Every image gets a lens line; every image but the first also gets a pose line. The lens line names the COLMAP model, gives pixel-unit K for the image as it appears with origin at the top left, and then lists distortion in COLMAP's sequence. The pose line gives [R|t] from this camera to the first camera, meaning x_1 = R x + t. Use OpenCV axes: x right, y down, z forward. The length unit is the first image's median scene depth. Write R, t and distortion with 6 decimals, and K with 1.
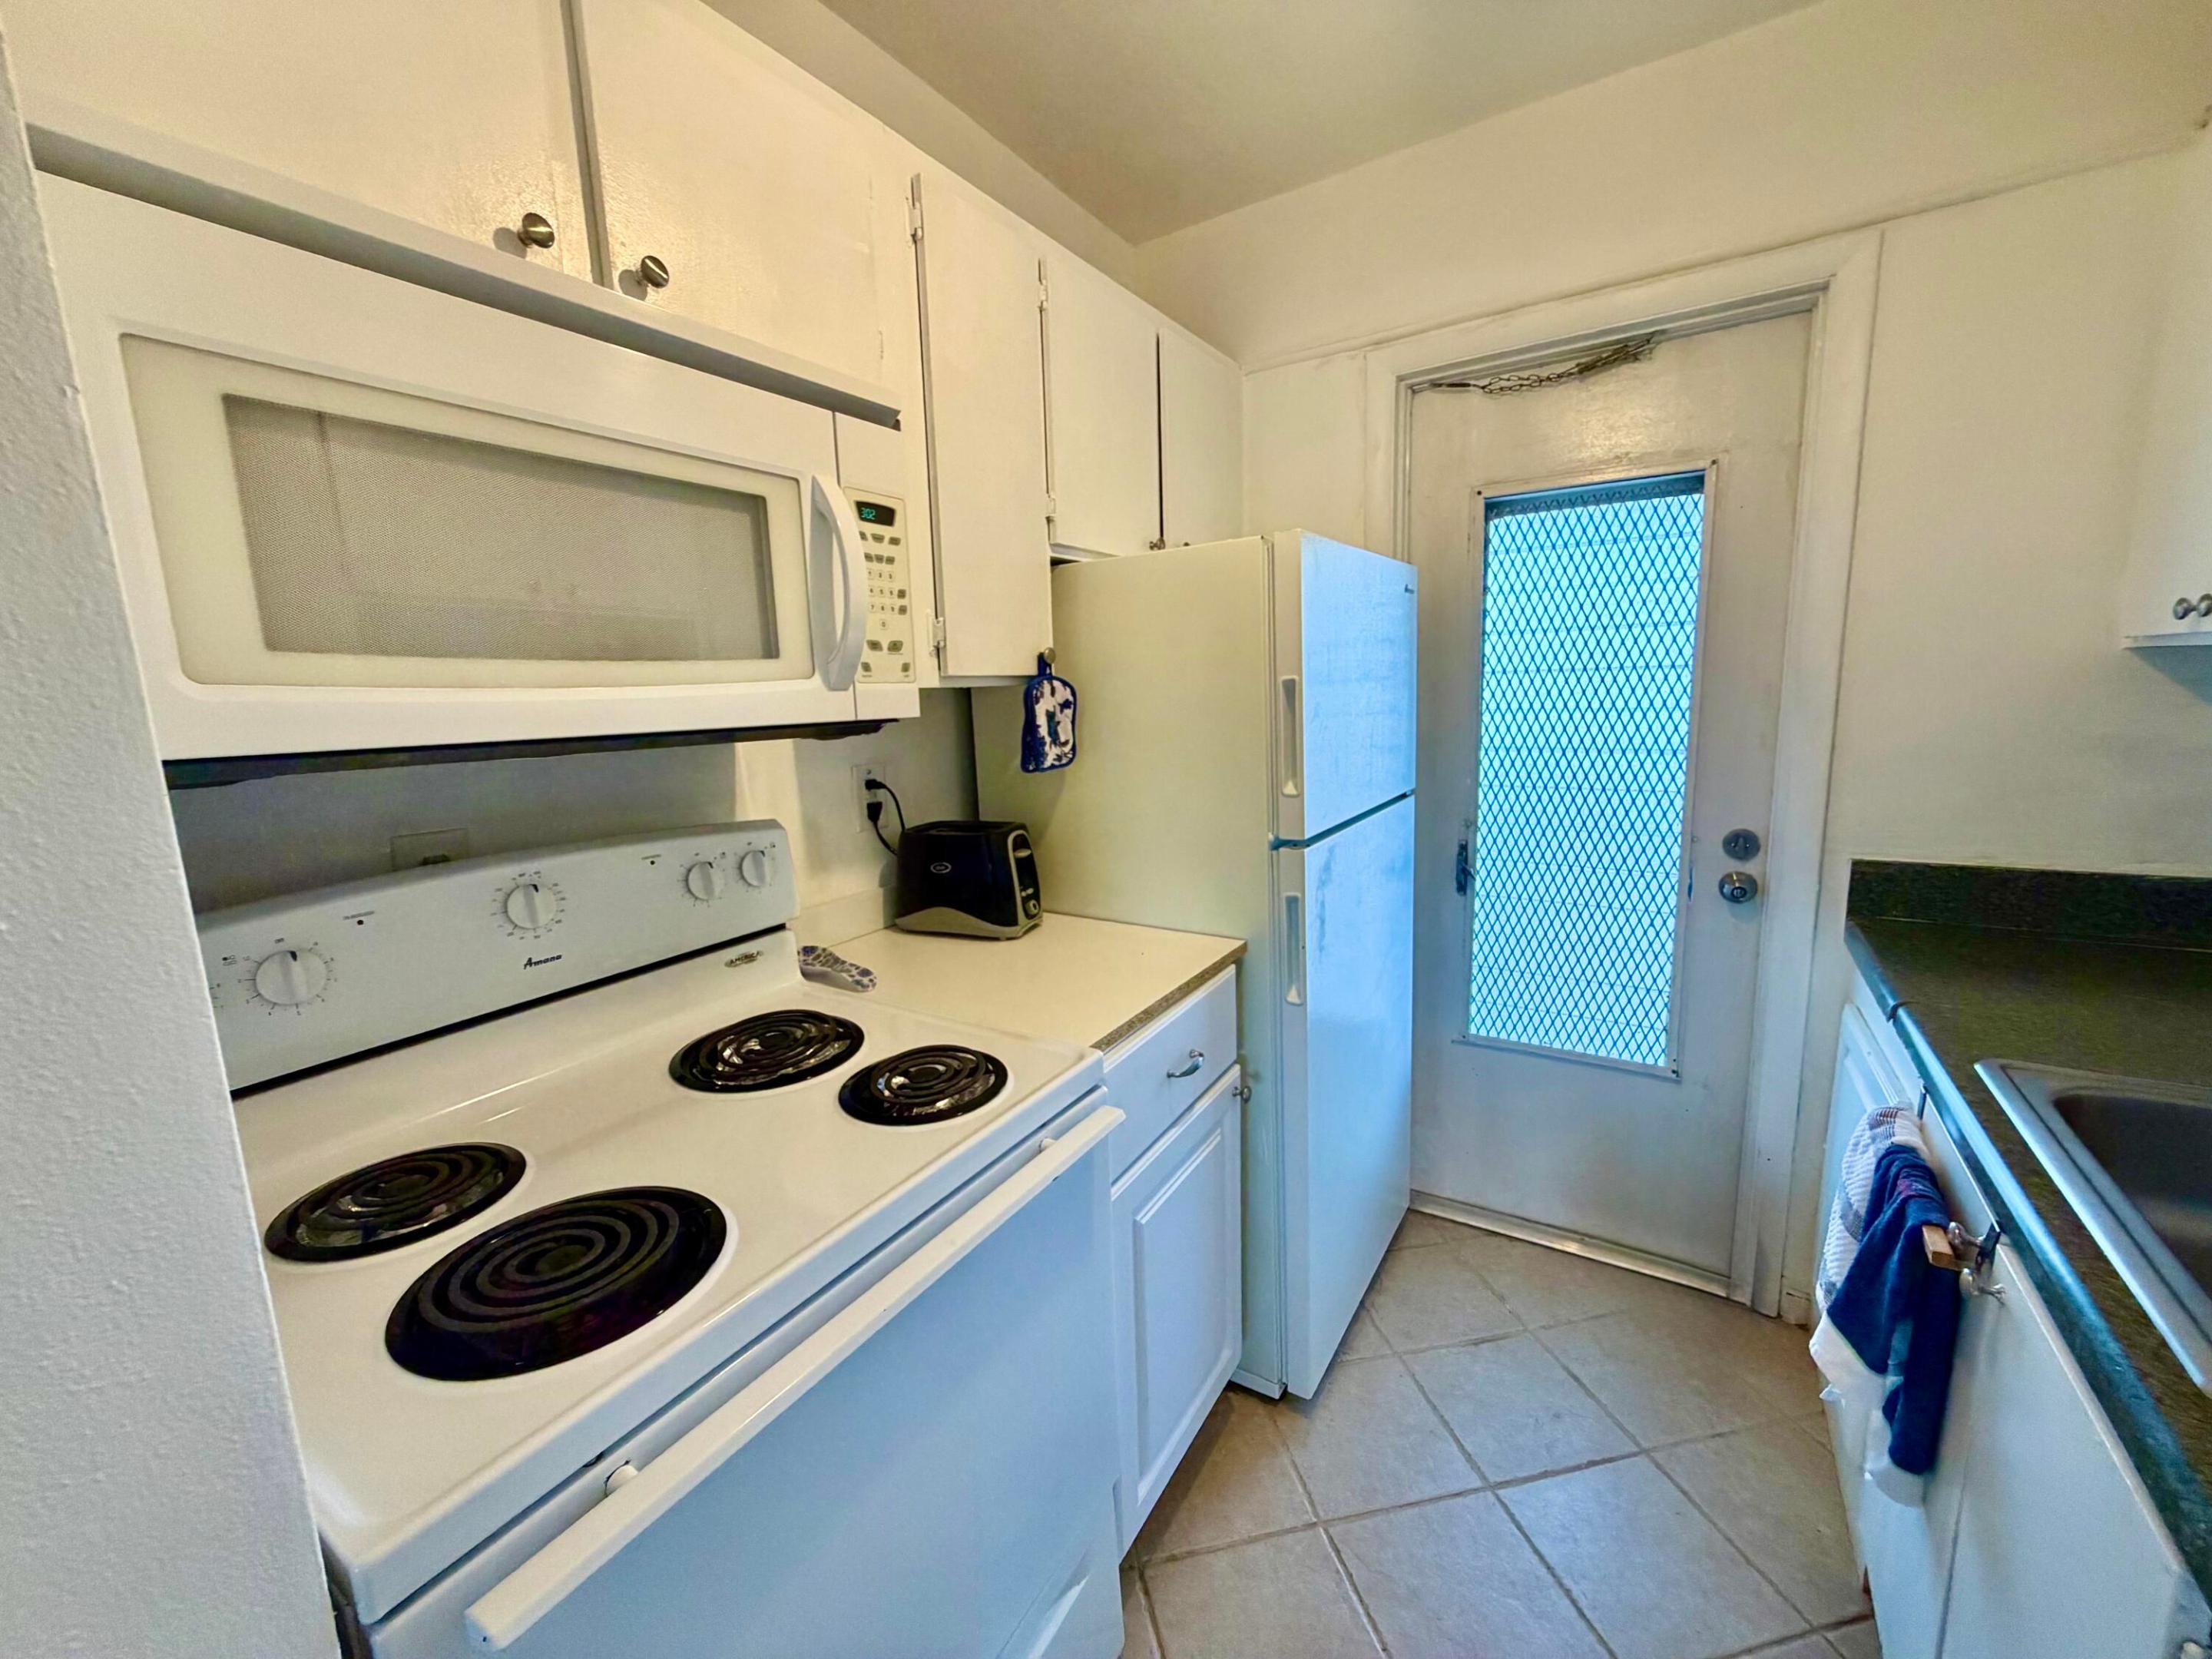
lens RADIAL K [[878.7, 0, 1112.2], [0, 878.7, 831.6], [0, 0, 1]] dist [-0.000537, 0.000212]
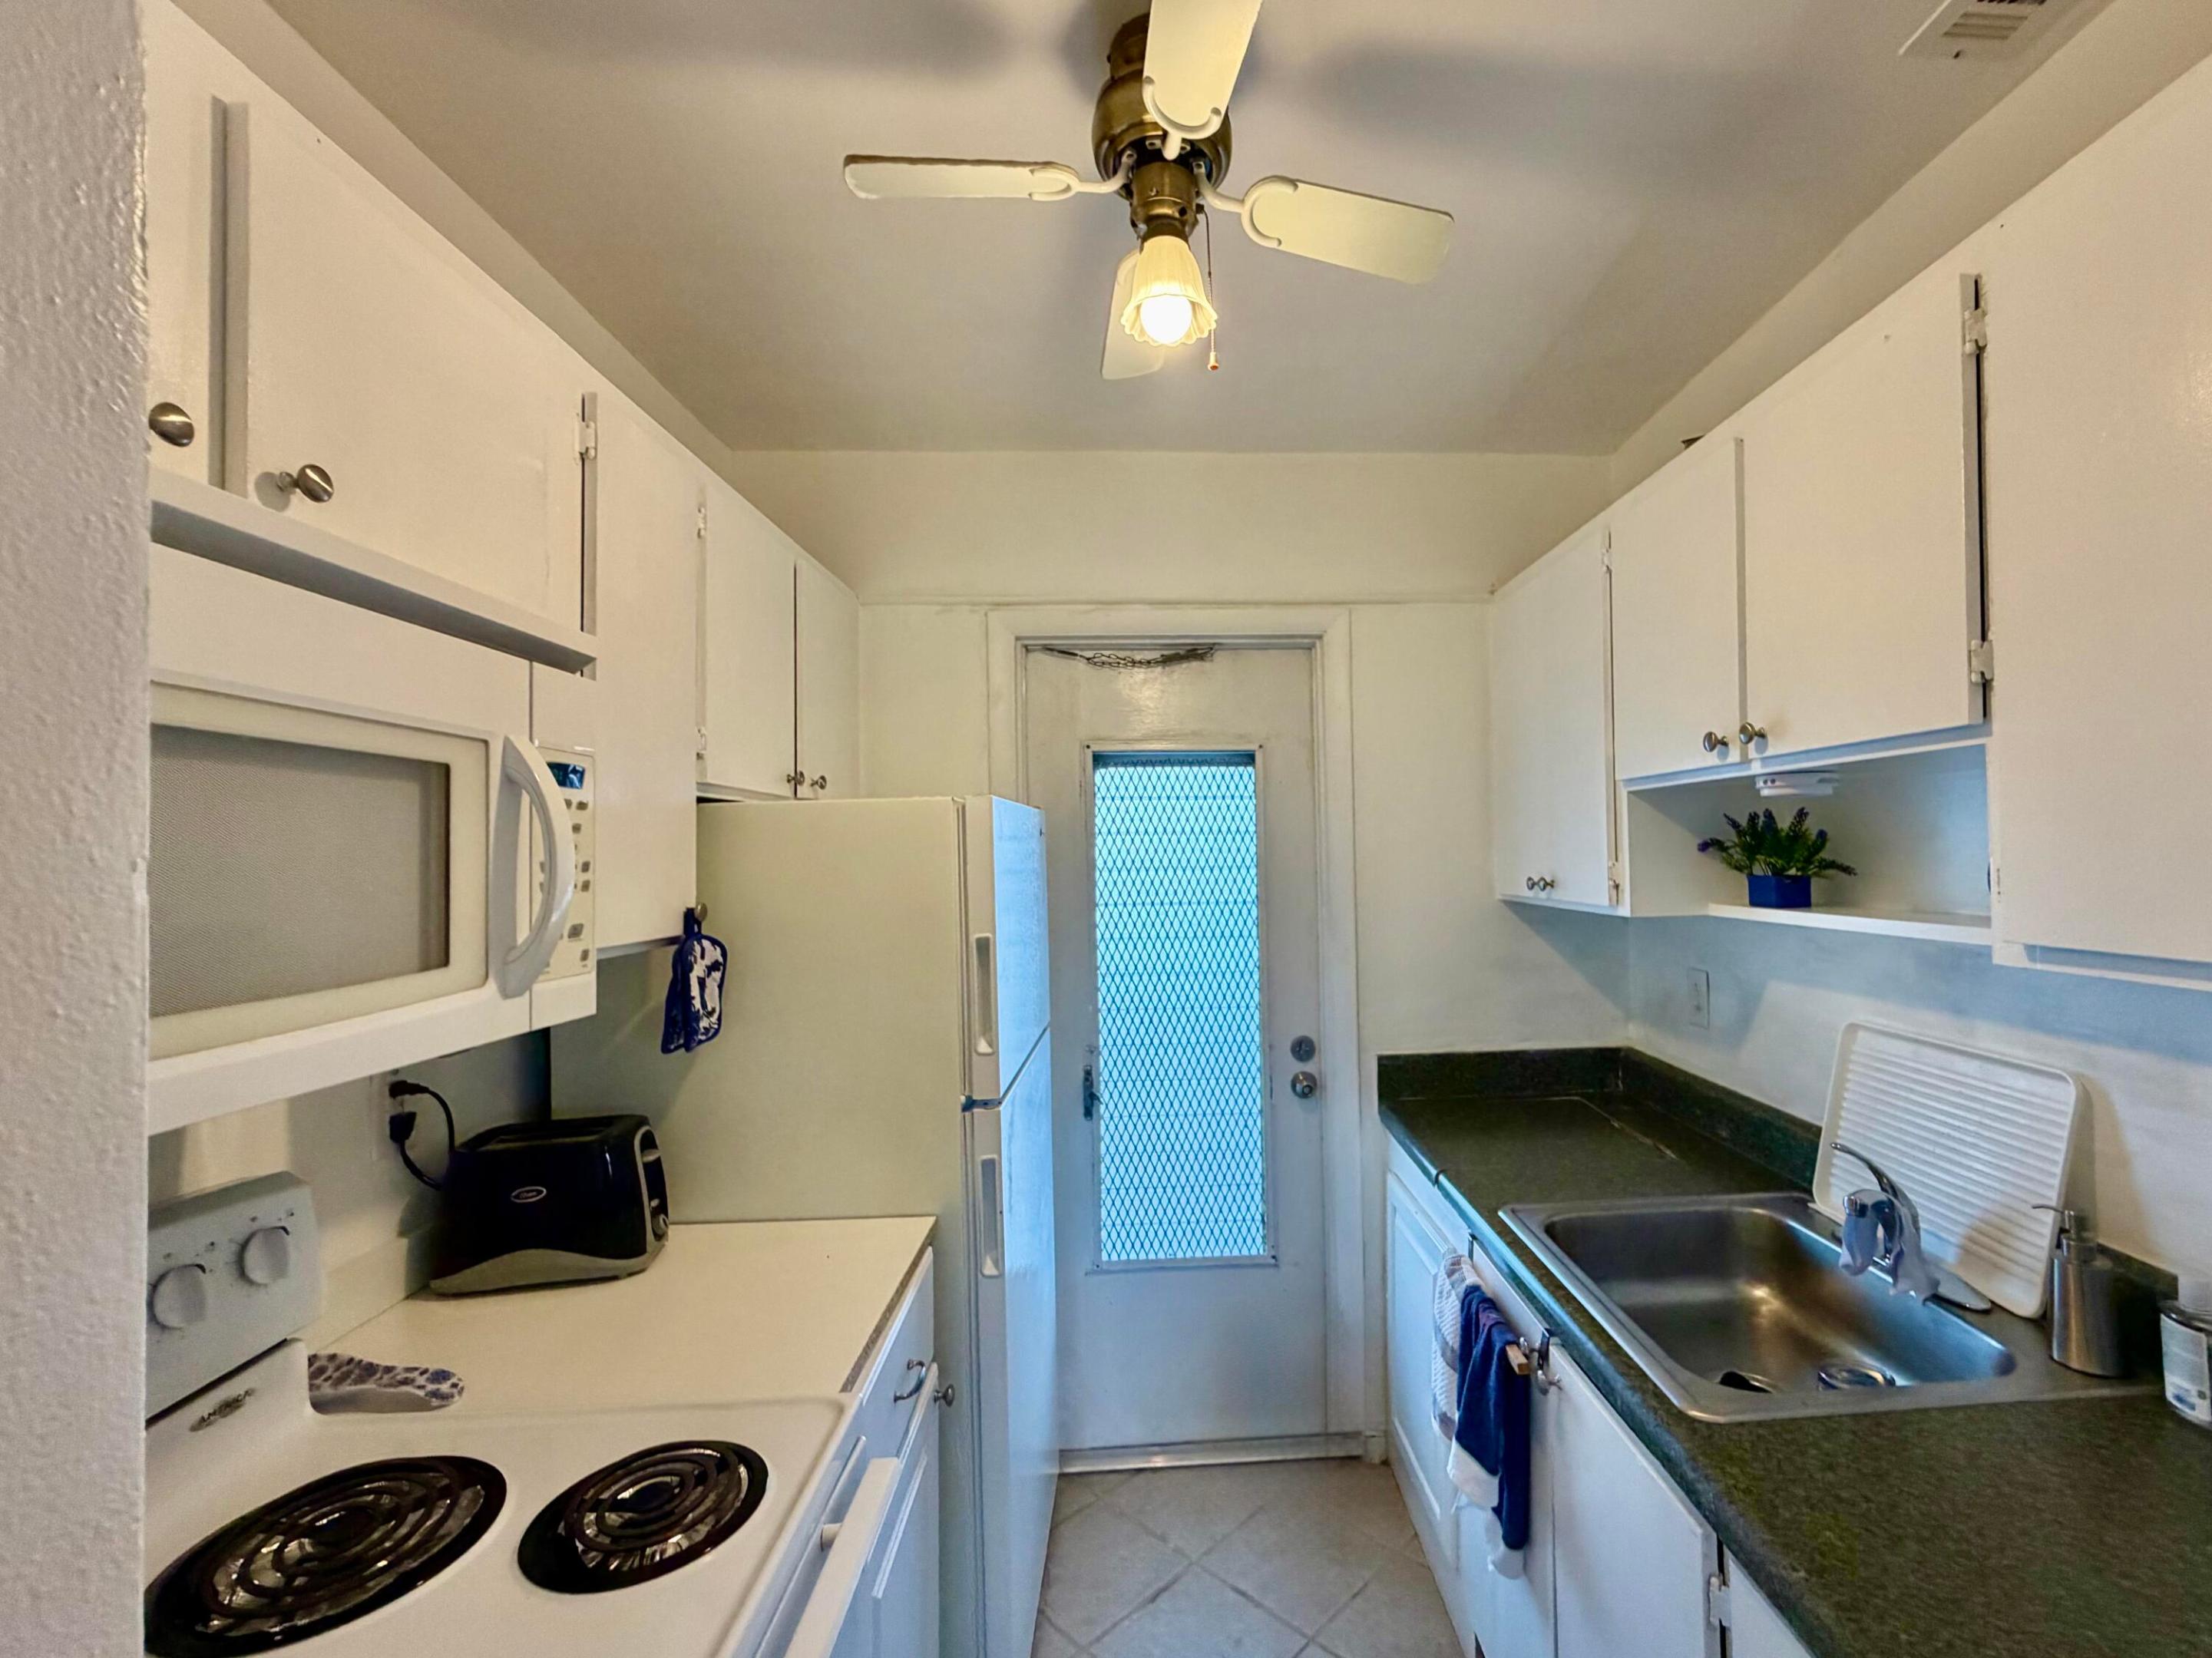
lens RADIAL K [[959.6, 0, 1215.0], [0, 959.6, 835.7], [0, 0, 1]] dist [-0.000231, -0.000005]
pose [[0.807032, 0.034332, 0.589509, -0.218525], [0.082177, 0.982065, -0.169693, -0.073076], [-0.584762, 0.185392, 0.789736, -0.043429]]
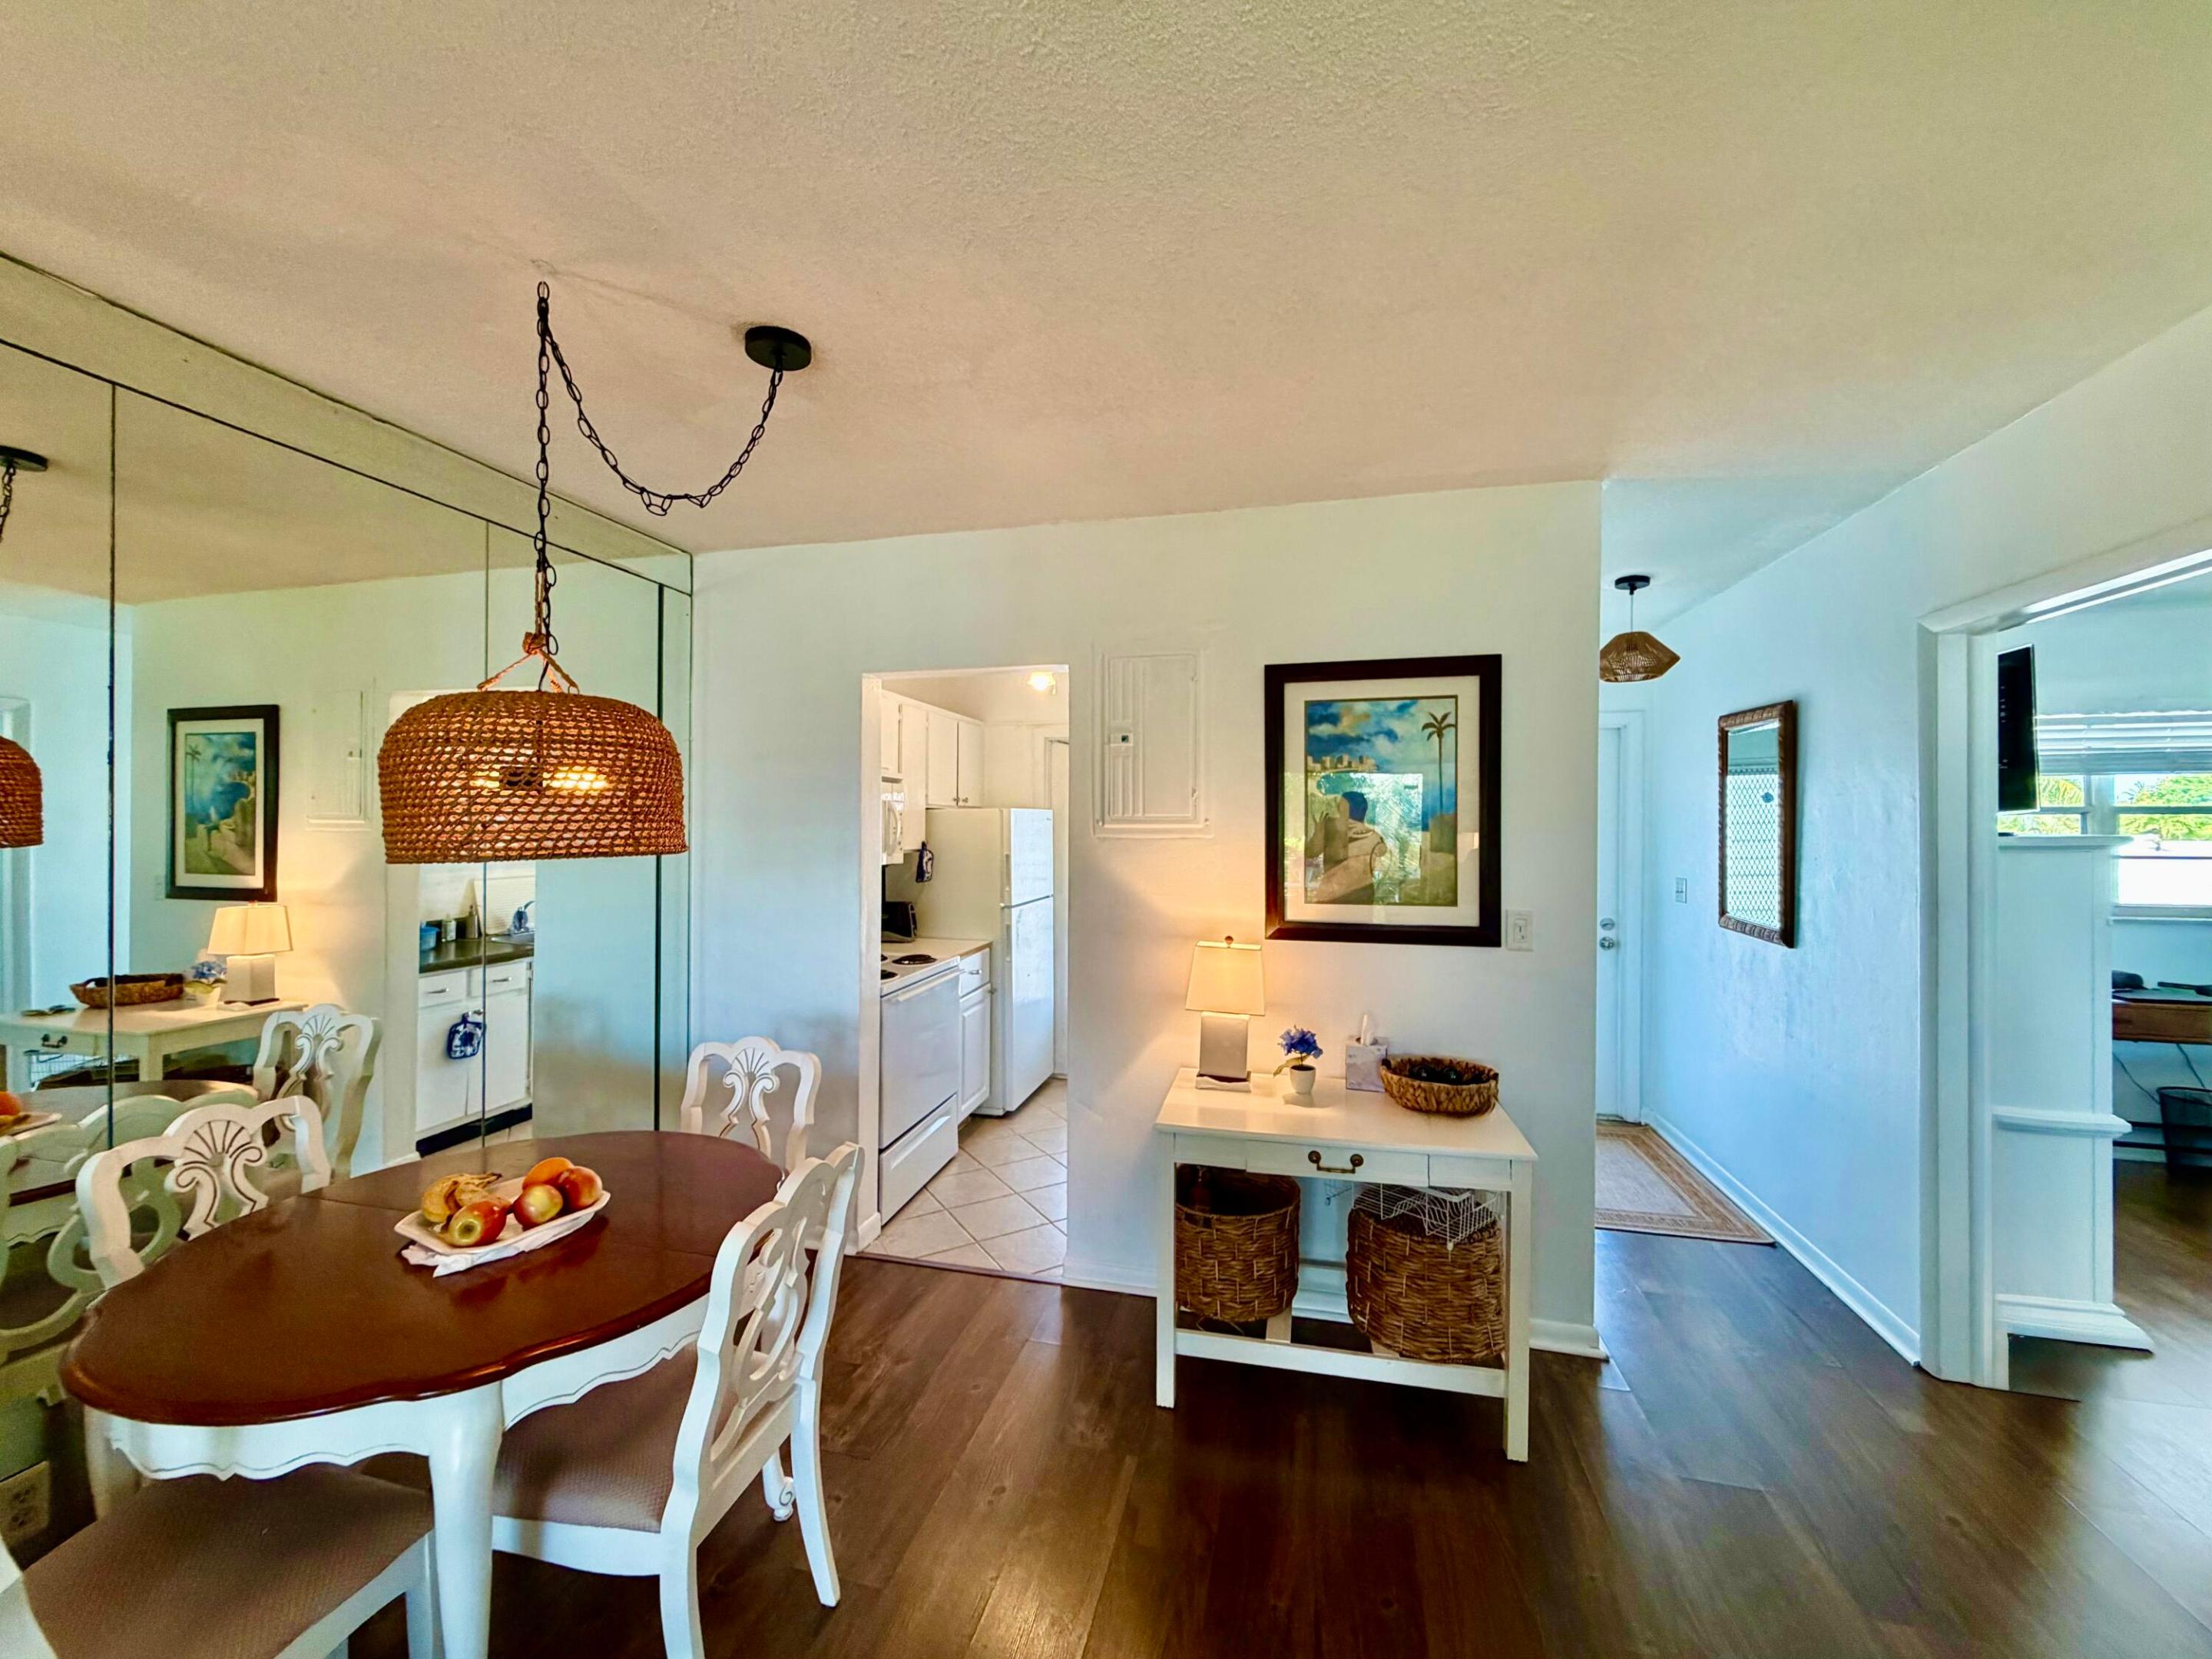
lens RADIAL K [[878.7, 0, 1102.0], [0, 878.7, 830.7], [0, 0, 1]] dist [-0.000537, 0.000212]
pose [[0.946033, 0.036592, 0.321997, -0.457820], [0.016900, 0.986682, -0.161780, 0.240364], [-0.323628, 0.158491, 0.932816, -1.909679]]
